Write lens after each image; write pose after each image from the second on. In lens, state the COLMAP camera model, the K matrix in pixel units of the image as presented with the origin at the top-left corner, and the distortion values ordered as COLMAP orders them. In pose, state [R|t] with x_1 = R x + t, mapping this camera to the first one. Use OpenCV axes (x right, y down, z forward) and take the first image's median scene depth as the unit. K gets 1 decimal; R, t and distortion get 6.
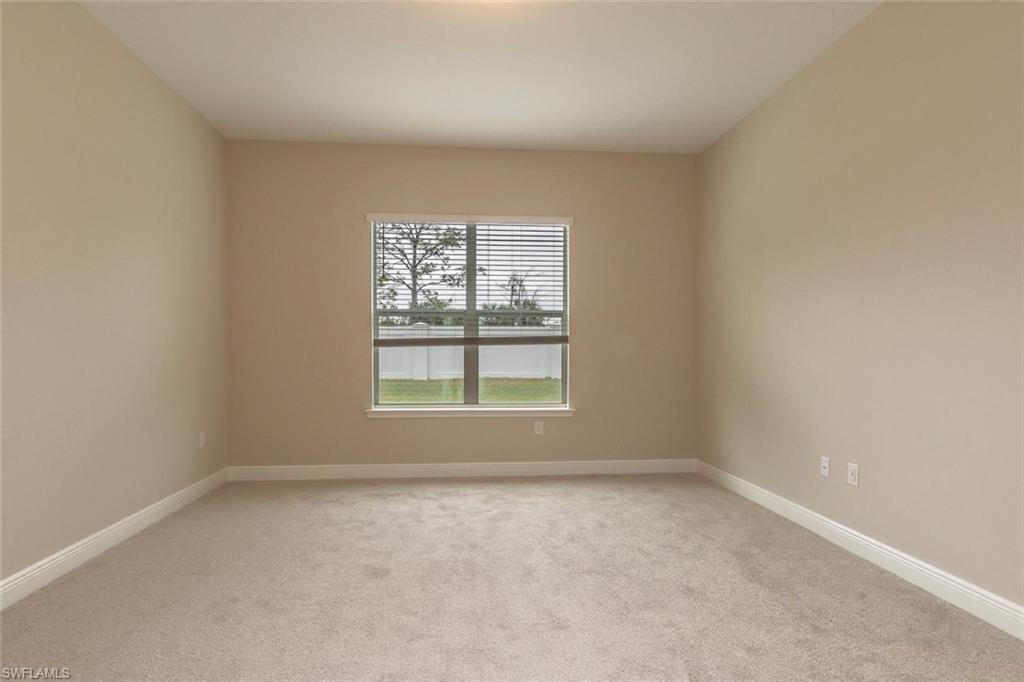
lens RADIAL K [[525.9, 0, 510.0], [0, 525.9, 367.2], [0, 0, 1]] dist [0.016227, 0.000039]
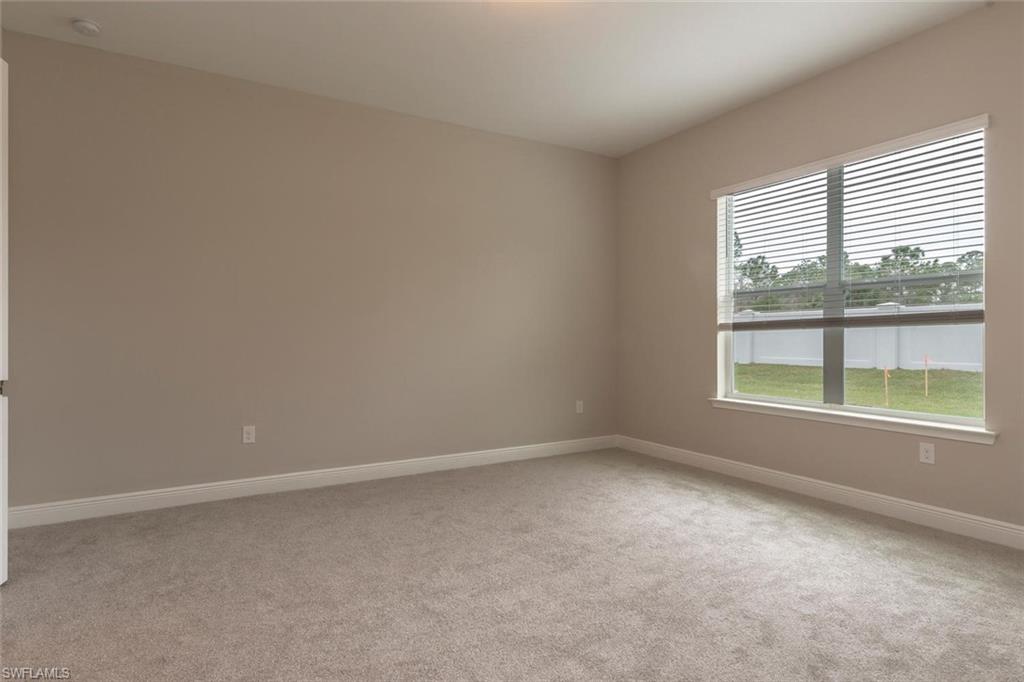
lens RADIAL K [[547.3, 0, 506.2], [0, 547.3, 347.1], [0, 0, 1]] dist [0.013696, -0.000492]
pose [[0.424896, 0.015573, -0.905108, 0.462310], [-0.007279, 0.999878, 0.013787, -0.022118], [0.905213, 0.000730, 0.424958, 0.240290]]
